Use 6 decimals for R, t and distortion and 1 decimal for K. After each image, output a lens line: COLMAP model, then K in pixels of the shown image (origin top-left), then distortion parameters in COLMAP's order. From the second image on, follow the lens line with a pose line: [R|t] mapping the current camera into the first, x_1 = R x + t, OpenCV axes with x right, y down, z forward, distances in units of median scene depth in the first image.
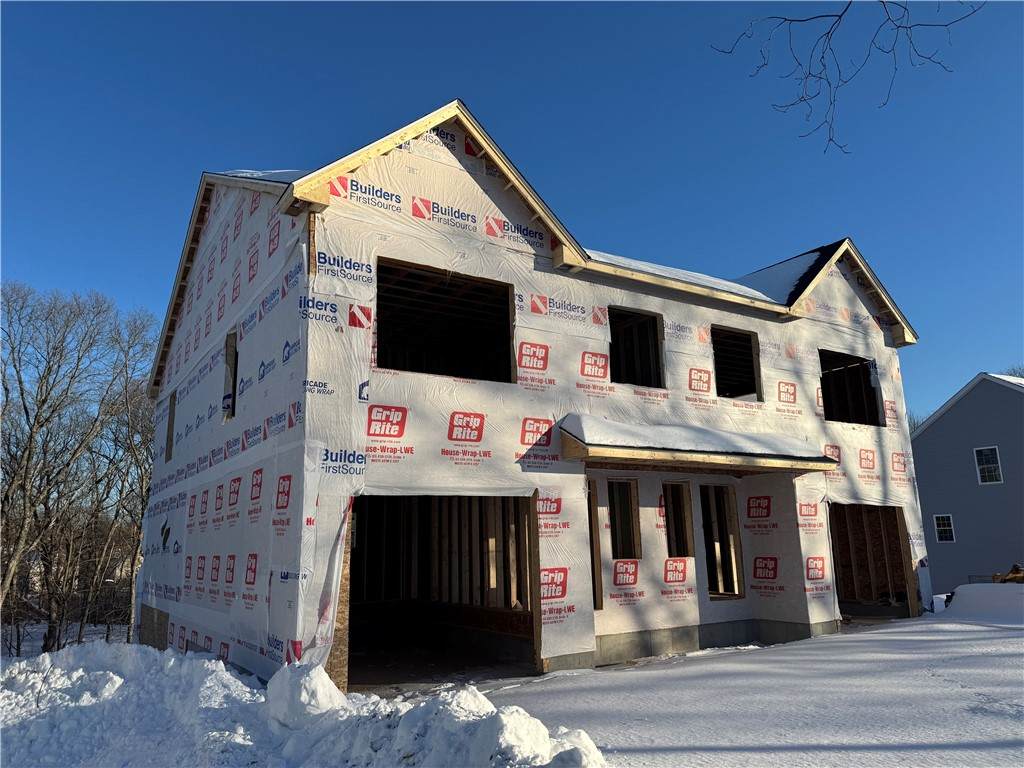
lens RADIAL K [[704.0, 0, 512.0], [0, 704.0, 384.0], [0, 0, 1]] dist [0.132792, -0.198653]
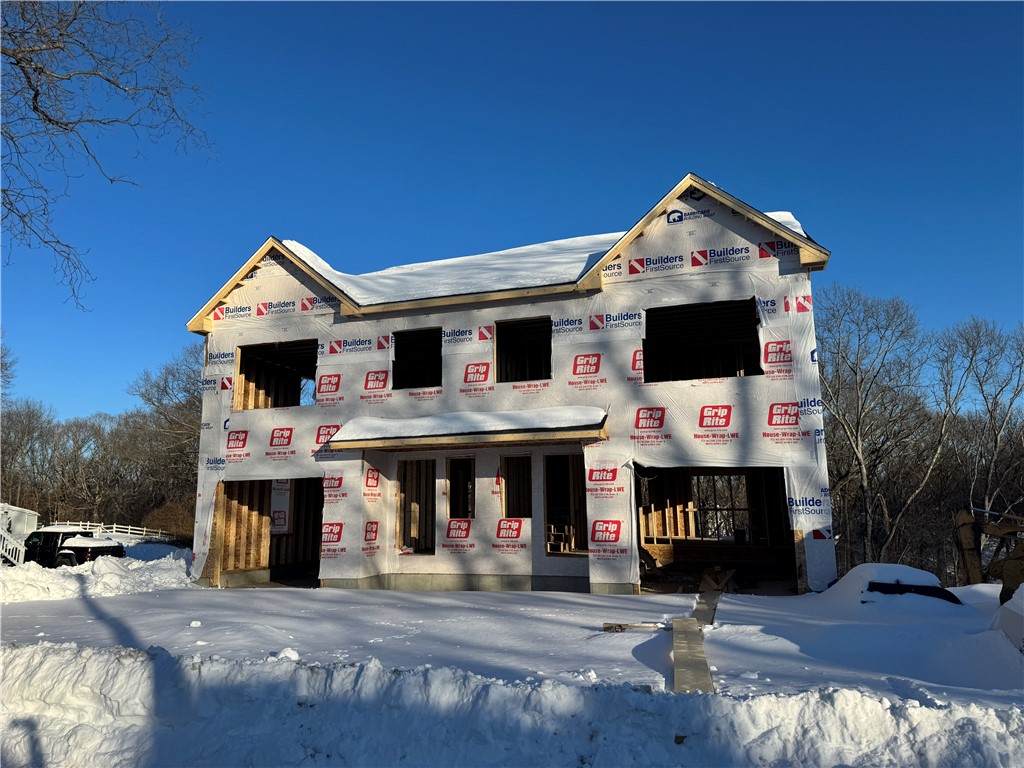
lens RADIAL K [[704.0, 0, 512.0], [0, 704.0, 384.0], [0, 0, 1]] dist [0.132792, -0.198653]
pose [[0.627180, -0.121313, -0.769369, 1.384613], [0.164903, 0.986085, -0.021058, 0.055060], [0.761218, -0.113664, 0.638457, 0.319408]]
